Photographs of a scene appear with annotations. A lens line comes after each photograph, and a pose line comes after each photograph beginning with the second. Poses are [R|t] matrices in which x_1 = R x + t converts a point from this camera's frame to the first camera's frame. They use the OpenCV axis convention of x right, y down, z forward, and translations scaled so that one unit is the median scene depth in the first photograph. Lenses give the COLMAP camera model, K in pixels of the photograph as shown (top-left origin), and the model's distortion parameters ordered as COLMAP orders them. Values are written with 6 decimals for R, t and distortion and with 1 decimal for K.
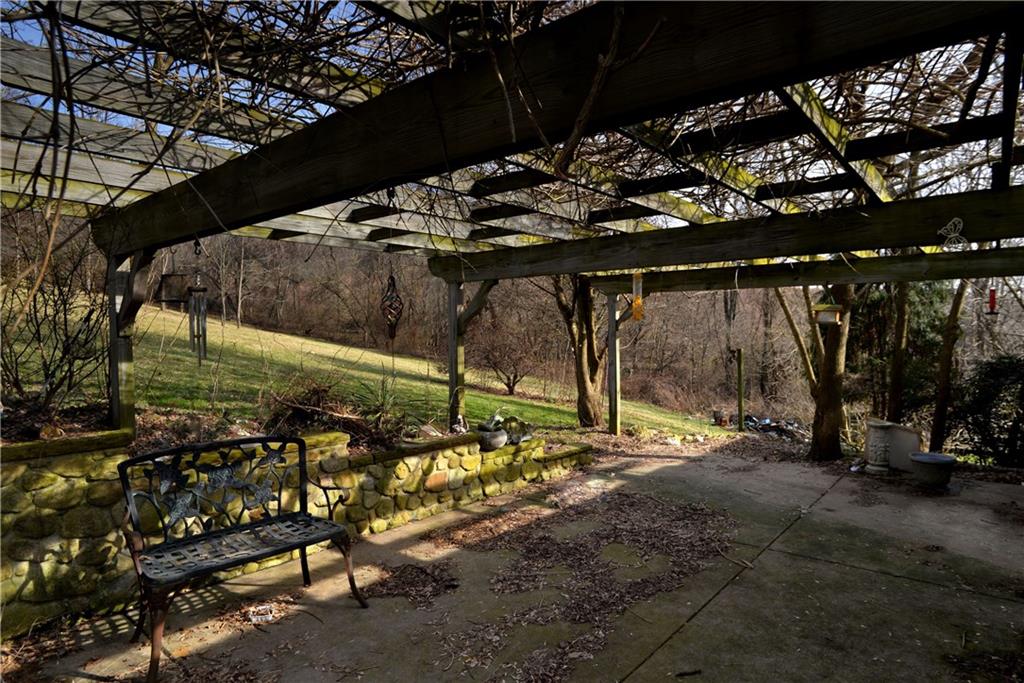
lens RADIAL K [[616.0, 0, 512.0], [0, 616.0, 340.3], [0, 0, 1]] dist [0.001078, 0.000019]
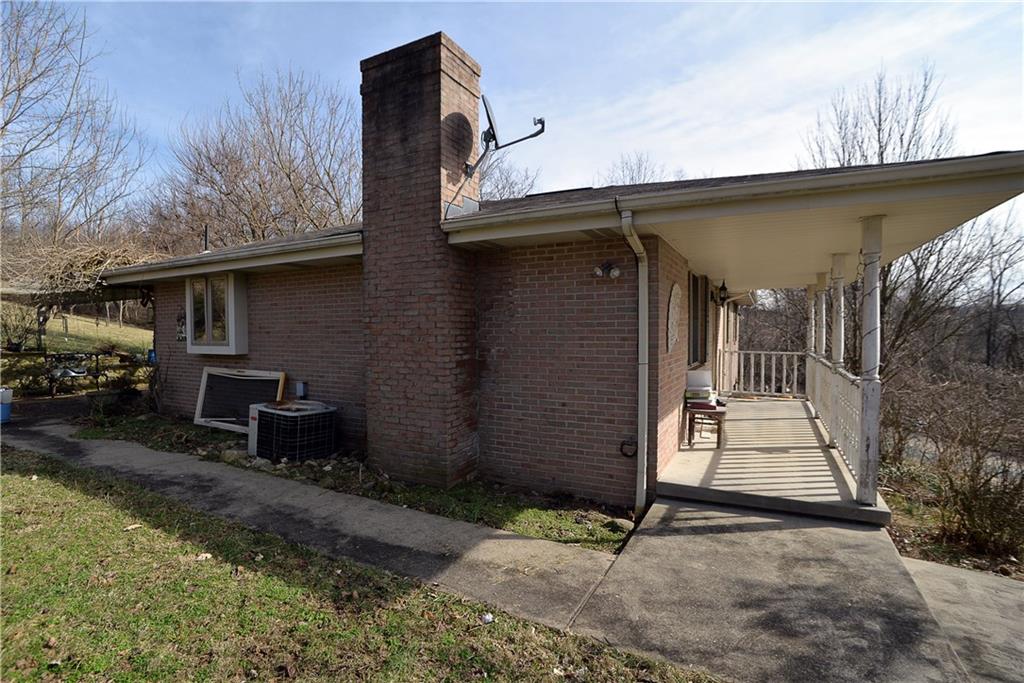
lens RADIAL K [[503.0, 0, 512.0], [0, 503.0, 341.4], [0, 0, 1]] dist [-0.000337, -0.000007]
pose [[0.975675, -0.000018, 0.219224, 1.407408], [-0.000908, 0.999991, 0.004125, 0.054897], [-0.219222, -0.004224, 0.975666, -2.476655]]
